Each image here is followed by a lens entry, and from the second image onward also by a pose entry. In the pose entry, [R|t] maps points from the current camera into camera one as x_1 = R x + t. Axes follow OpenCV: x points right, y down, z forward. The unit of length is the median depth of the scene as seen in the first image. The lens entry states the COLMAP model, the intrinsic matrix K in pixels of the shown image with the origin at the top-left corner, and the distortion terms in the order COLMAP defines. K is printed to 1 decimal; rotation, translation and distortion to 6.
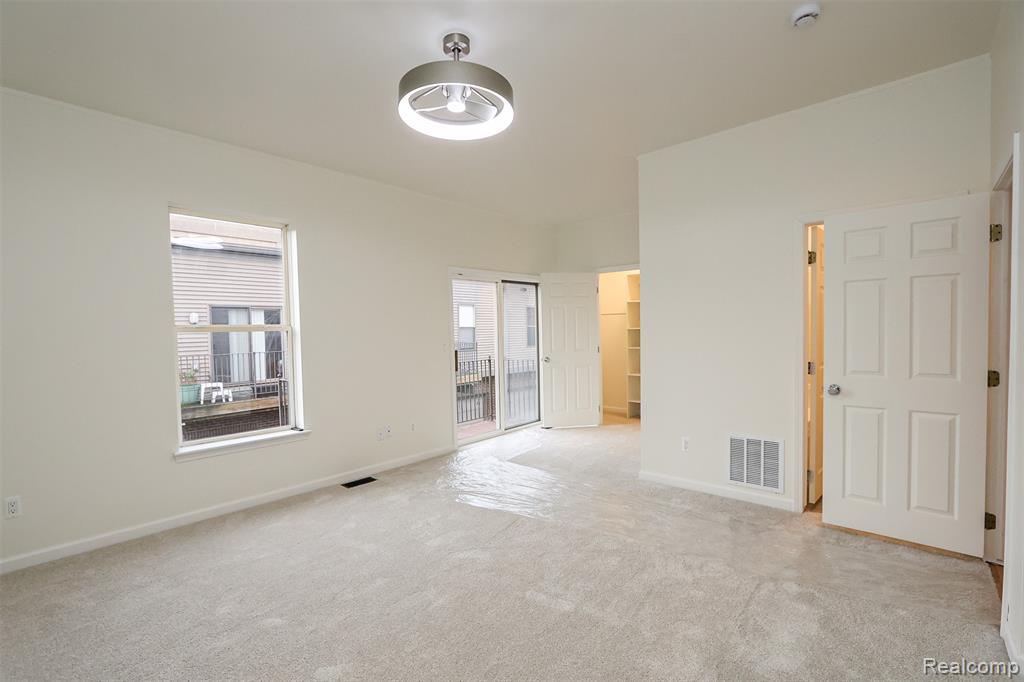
lens RADIAL K [[467.5, 0, 504.7], [0, 467.5, 347.3], [0, 0, 1]] dist [-0.012386, 0.001183]
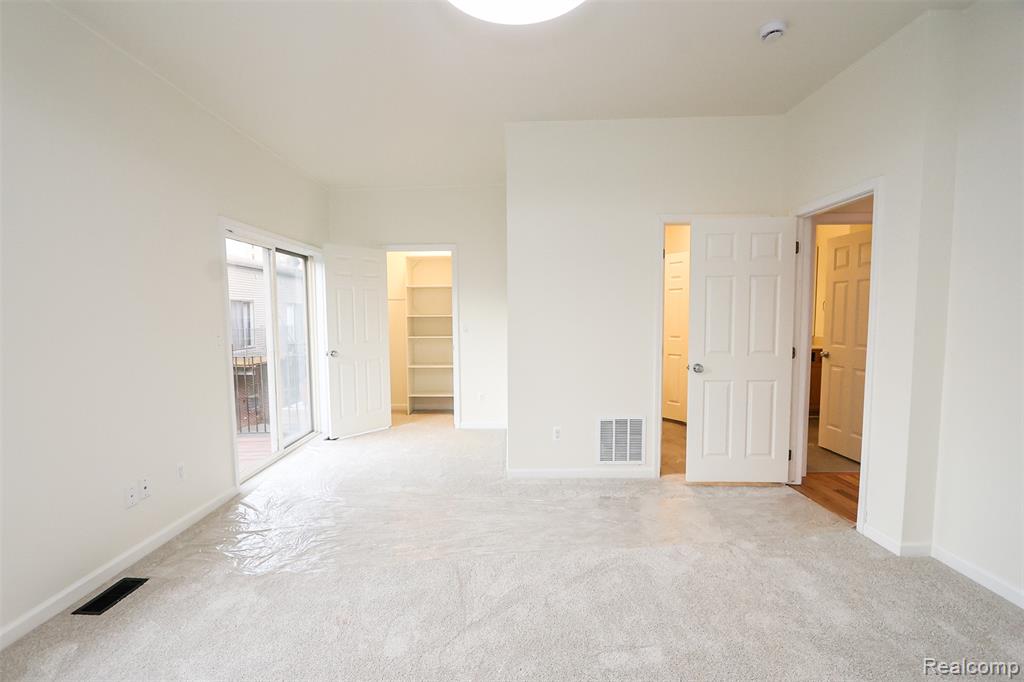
lens RADIAL K [[467.5, 0, 504.7], [0, 467.5, 347.3], [0, 0, 1]] dist [-0.012386, 0.001183]
pose [[0.750522, -0.028791, 0.660218, -0.360047], [0.016158, 0.999551, 0.025221, 0.000177], [-0.660648, -0.008261, 0.750651, 0.356441]]
